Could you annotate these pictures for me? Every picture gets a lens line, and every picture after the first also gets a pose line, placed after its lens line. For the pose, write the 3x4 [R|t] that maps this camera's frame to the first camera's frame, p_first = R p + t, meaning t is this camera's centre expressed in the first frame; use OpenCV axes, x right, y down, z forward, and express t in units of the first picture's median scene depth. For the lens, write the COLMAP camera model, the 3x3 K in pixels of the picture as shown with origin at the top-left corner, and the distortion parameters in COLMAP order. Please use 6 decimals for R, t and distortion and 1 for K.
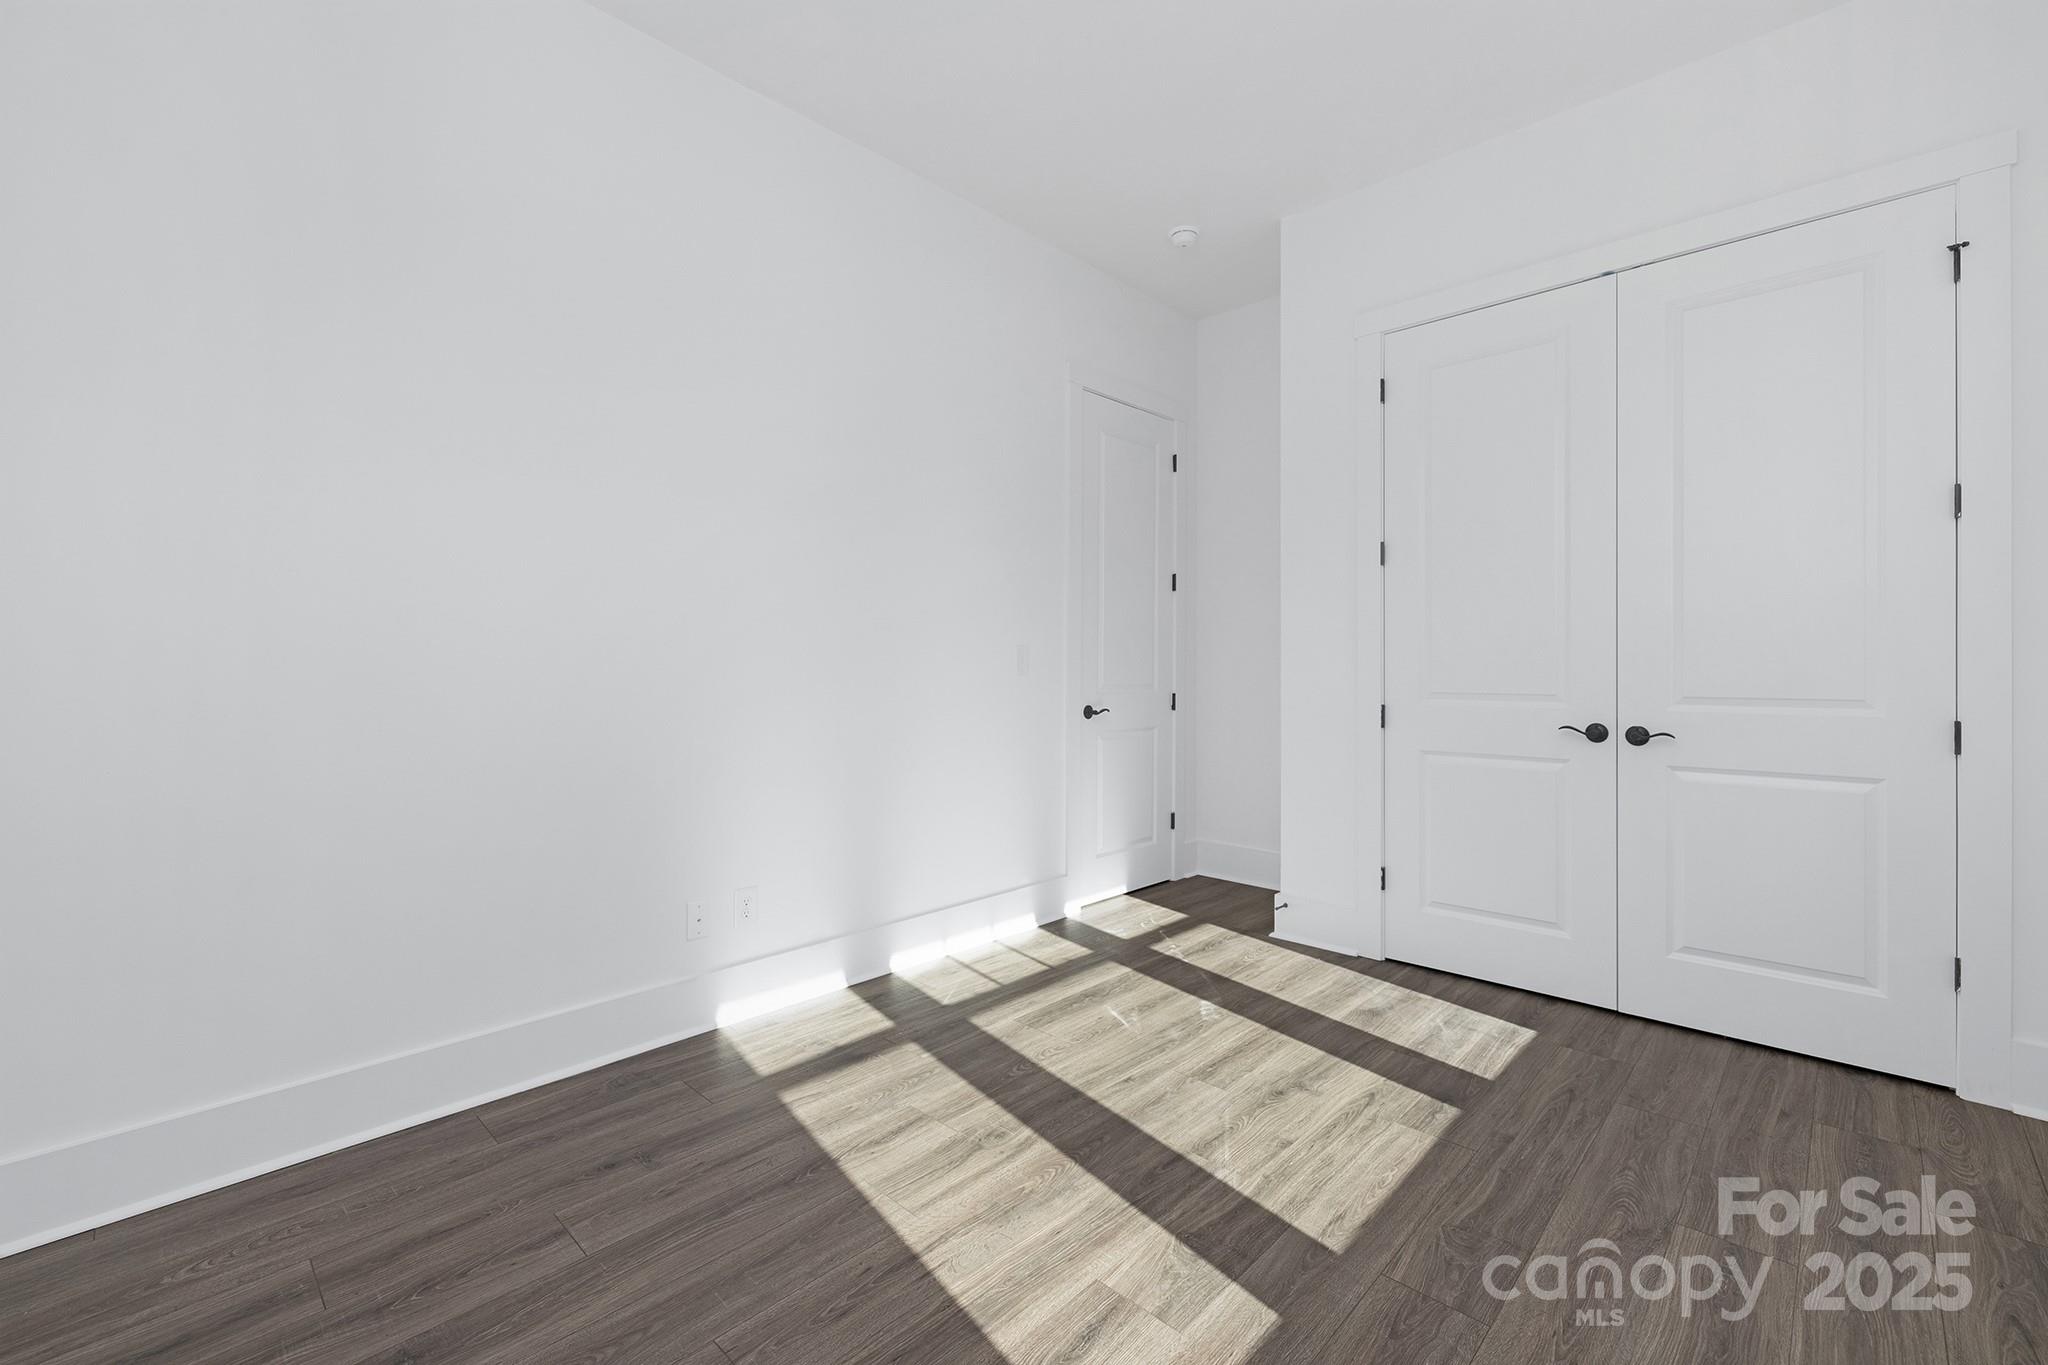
lens RADIAL K [[865.7, 0, 1021.9], [0, 865.7, 665.2], [0, 0, 1]] dist [0.000881, 0.000255]
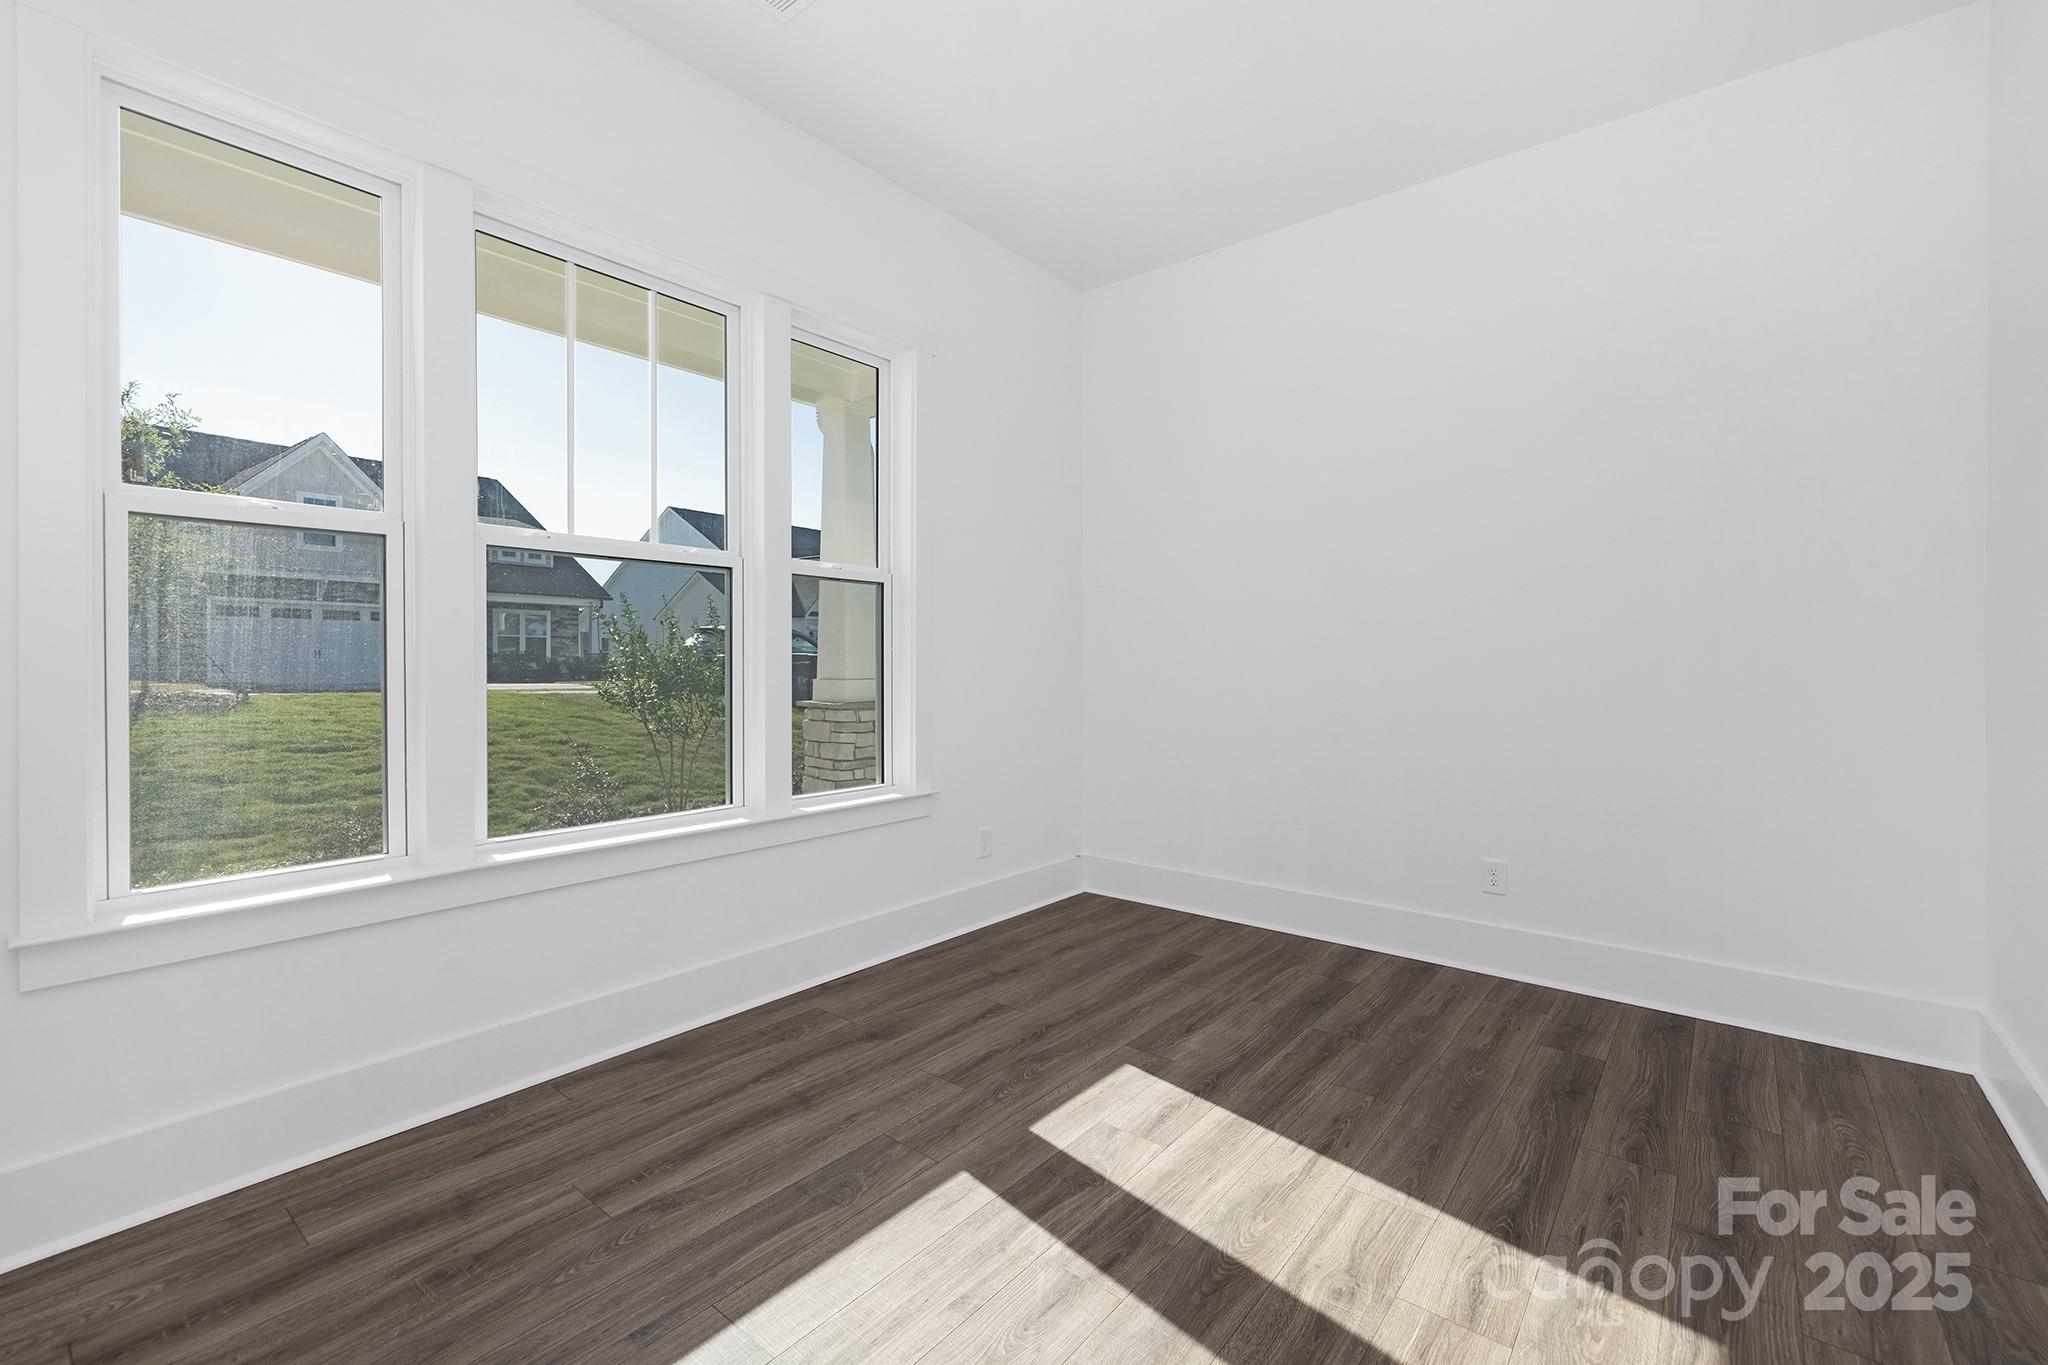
lens RADIAL K [[865.7, 0, 1021.9], [0, 865.7, 665.2], [0, 0, 1]] dist [0.000881, 0.000255]
pose [[-0.995078, -0.002183, -0.099074, 0.377710], [-0.003641, 0.999888, 0.014535, -0.012980], [0.099031, 0.014824, -0.994974, 1.984939]]
